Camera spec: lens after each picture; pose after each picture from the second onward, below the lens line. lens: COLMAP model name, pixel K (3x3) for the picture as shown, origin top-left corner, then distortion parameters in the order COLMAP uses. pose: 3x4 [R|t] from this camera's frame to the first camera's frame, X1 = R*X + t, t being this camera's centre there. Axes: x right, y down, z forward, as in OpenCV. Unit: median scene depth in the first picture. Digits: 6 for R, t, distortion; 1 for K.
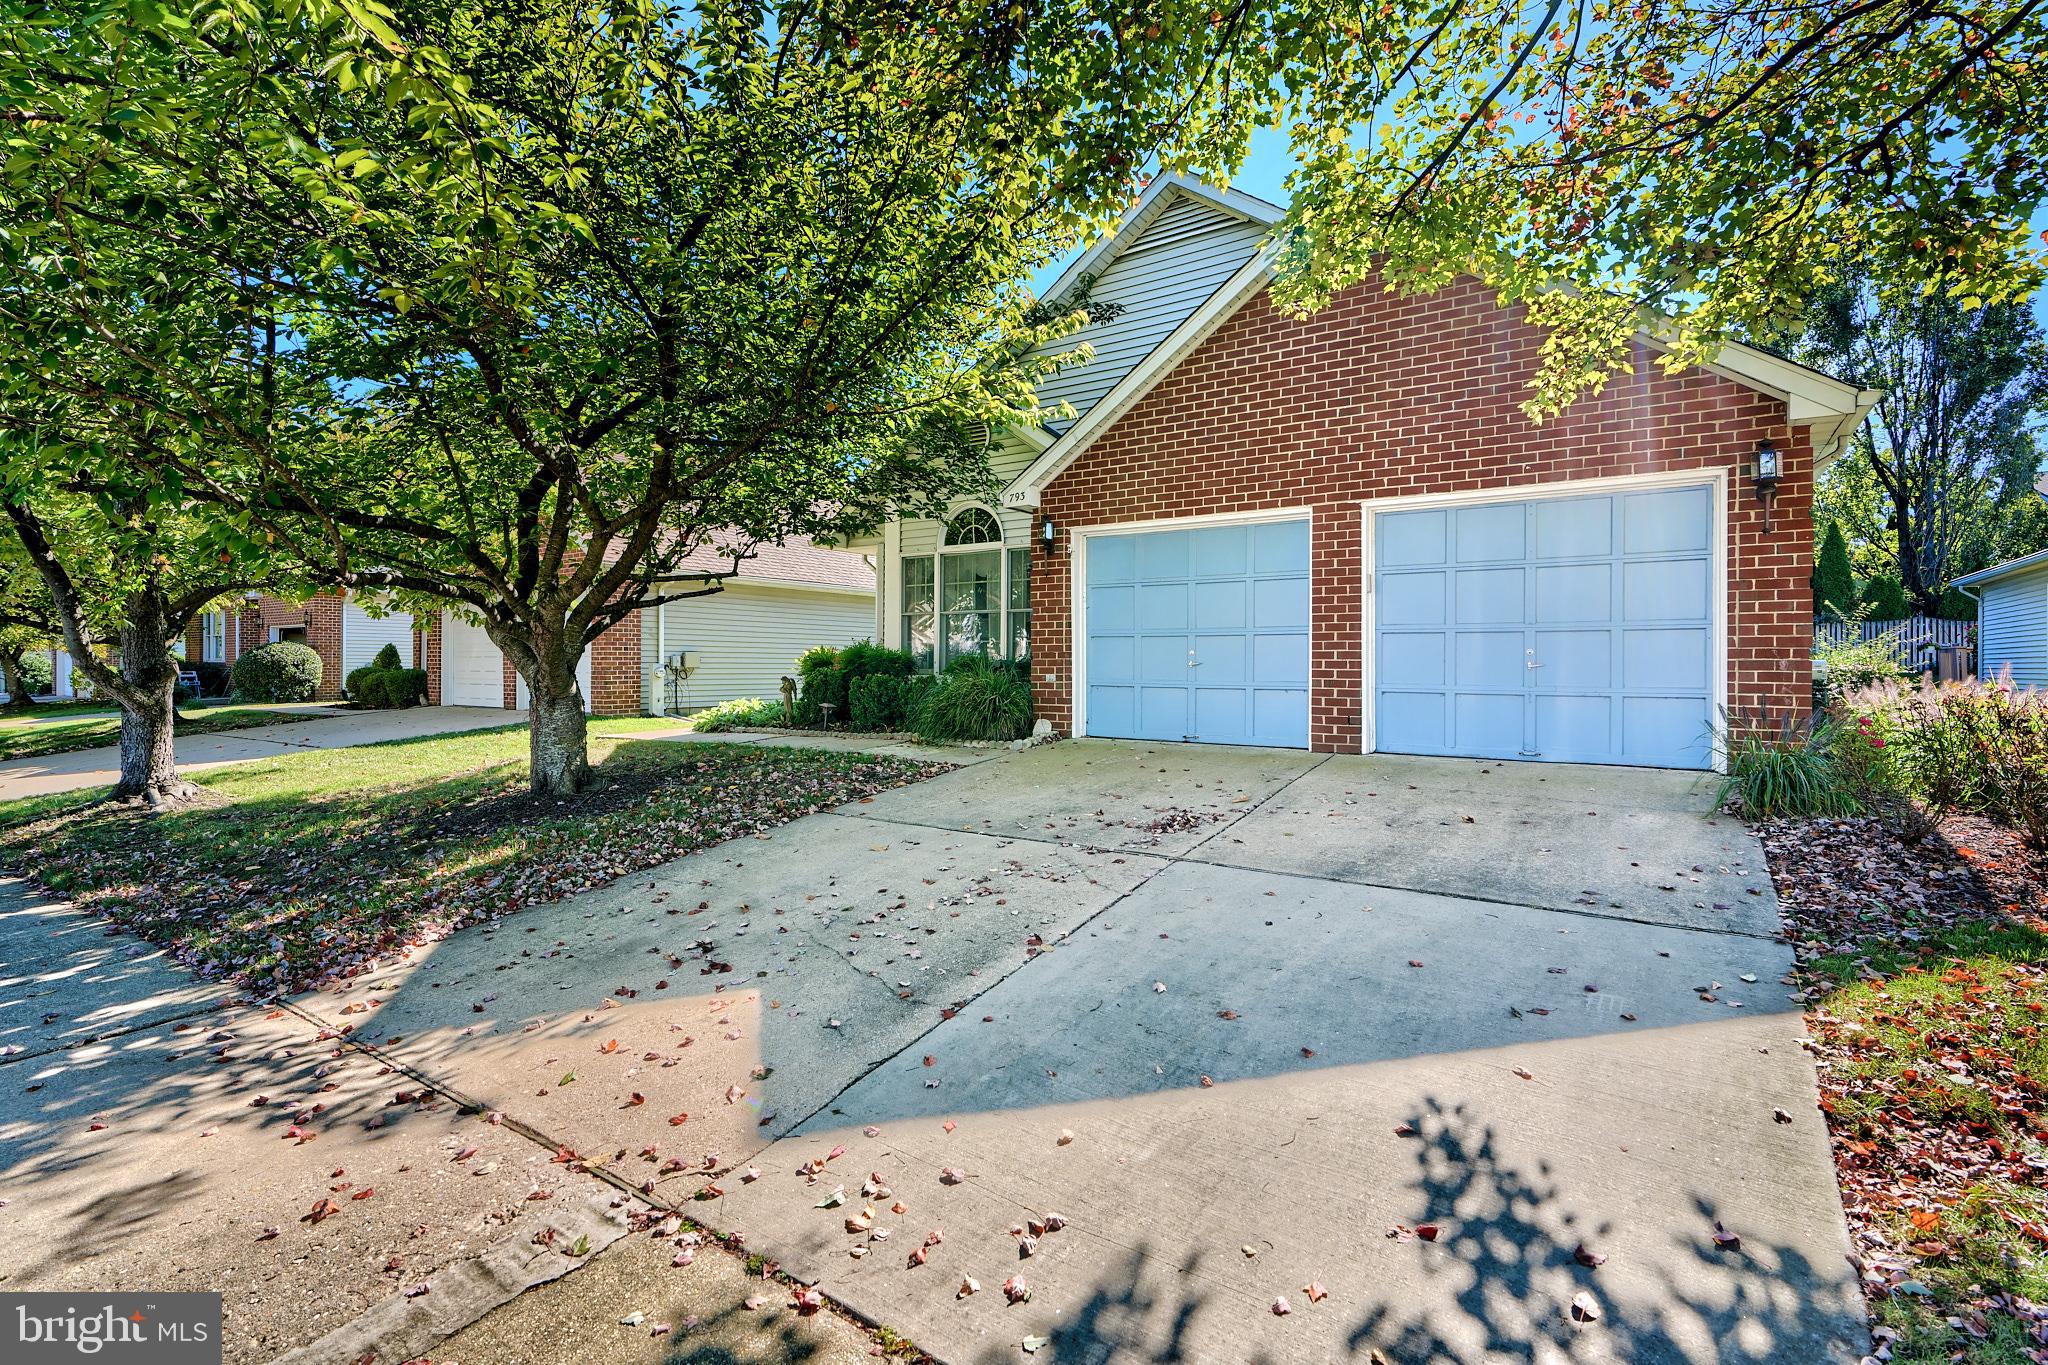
lens RADIAL K [[924.0, 0, 1017.3], [0, 924.0, 677.5], [0, 0, 1]] dist [0.005937, 0.000031]
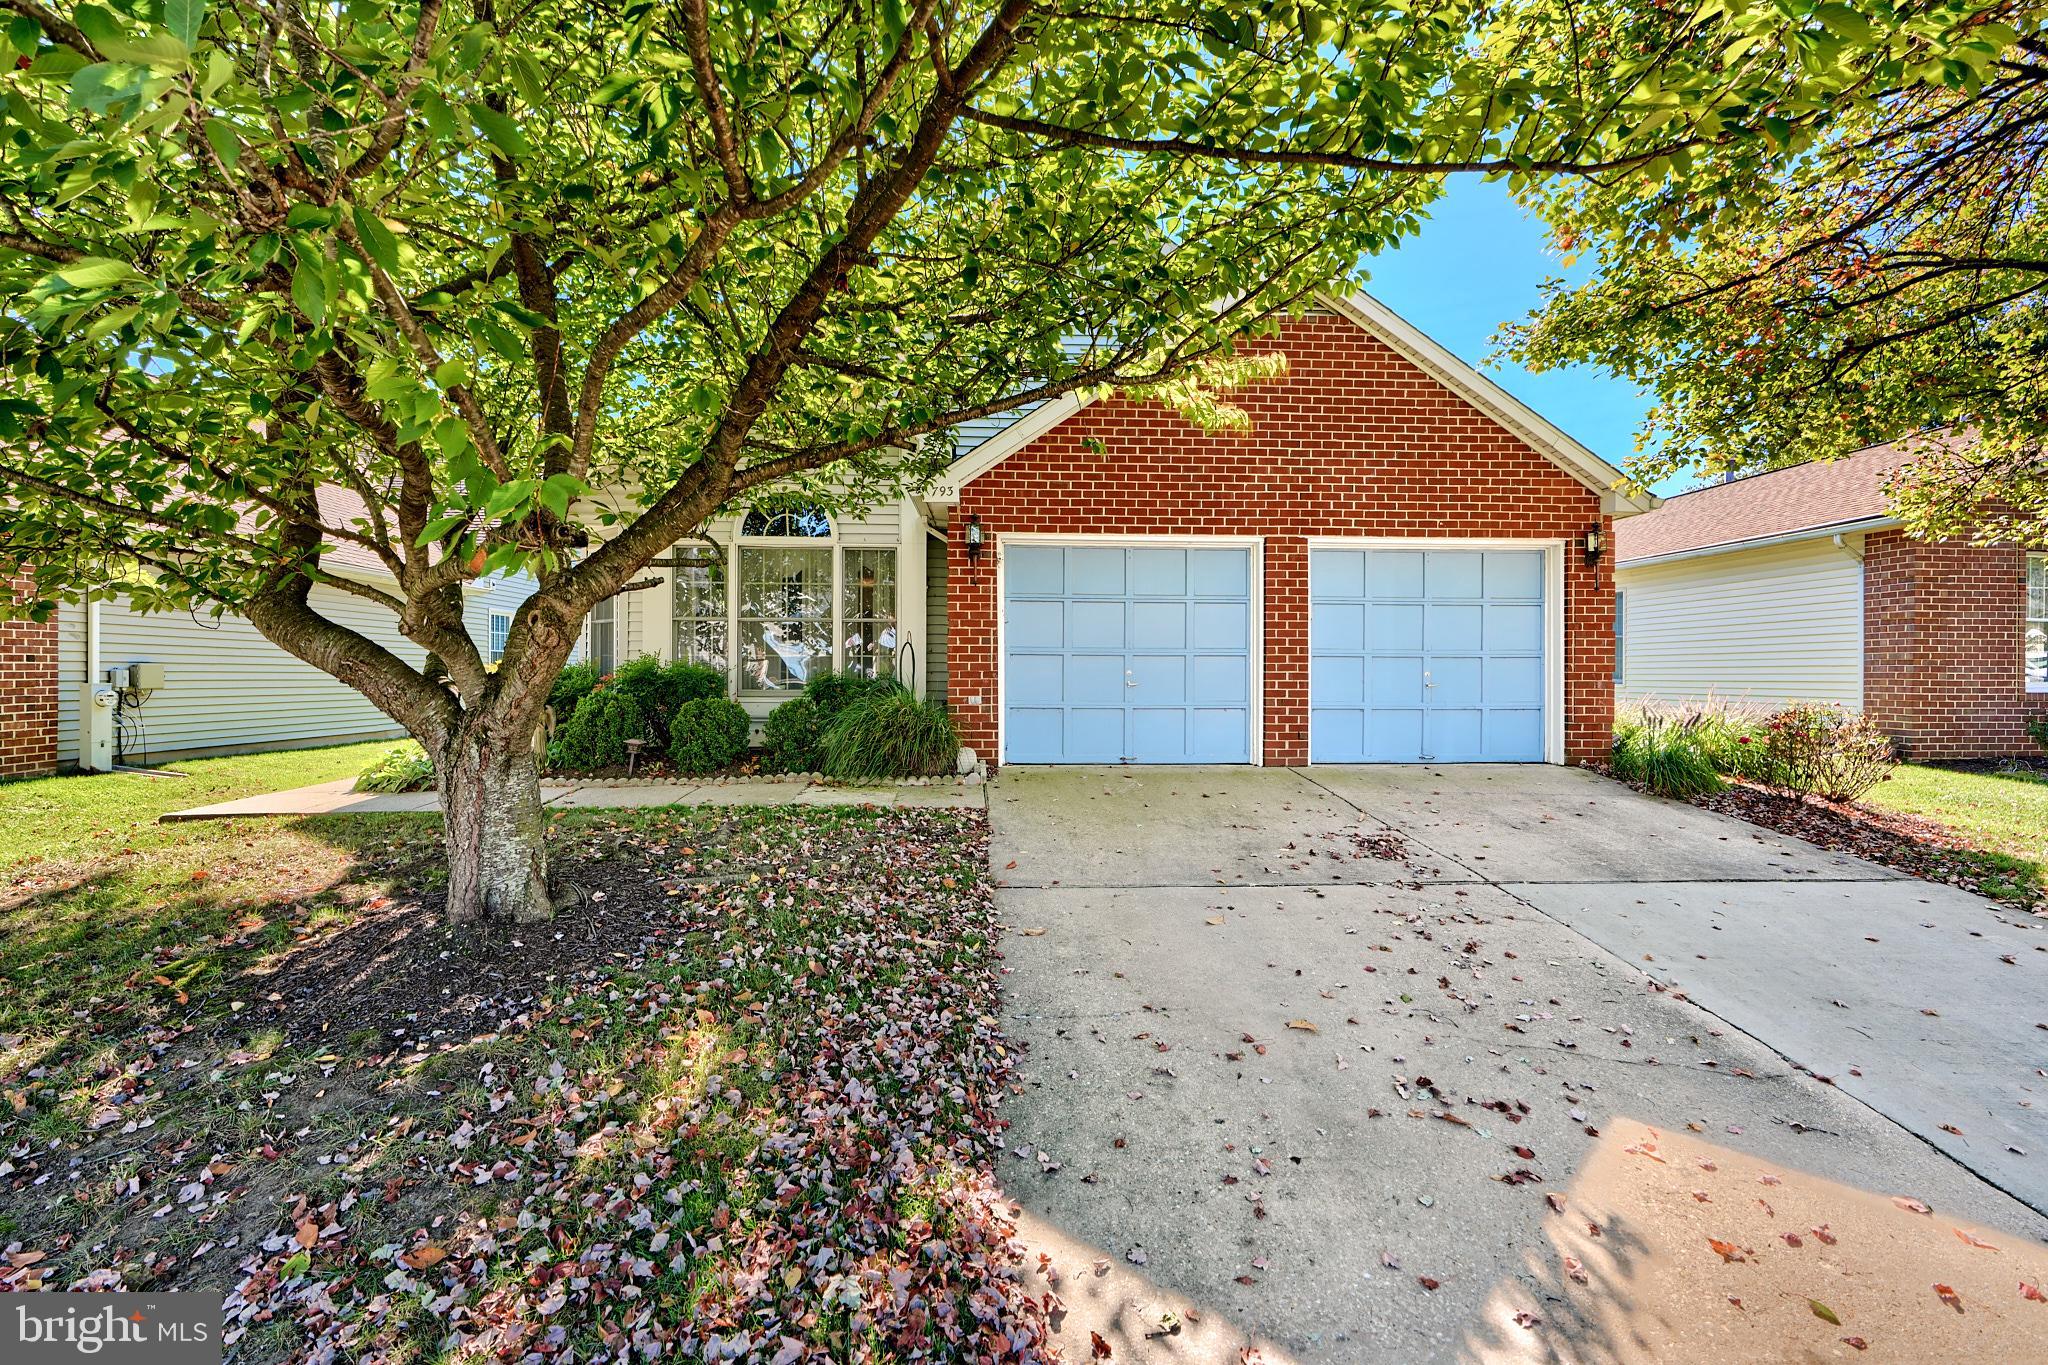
lens RADIAL K [[924.0, 0, 1022.1], [0, 924.0, 679.0], [0, 0, 1]] dist [0.005937, 0.000031]
pose [[0.795319, -0.002477, 0.606186, -0.548580], [0.009016, 0.999929, -0.007743, -0.015062], [-0.606124, 0.011624, 0.795285, 0.321709]]
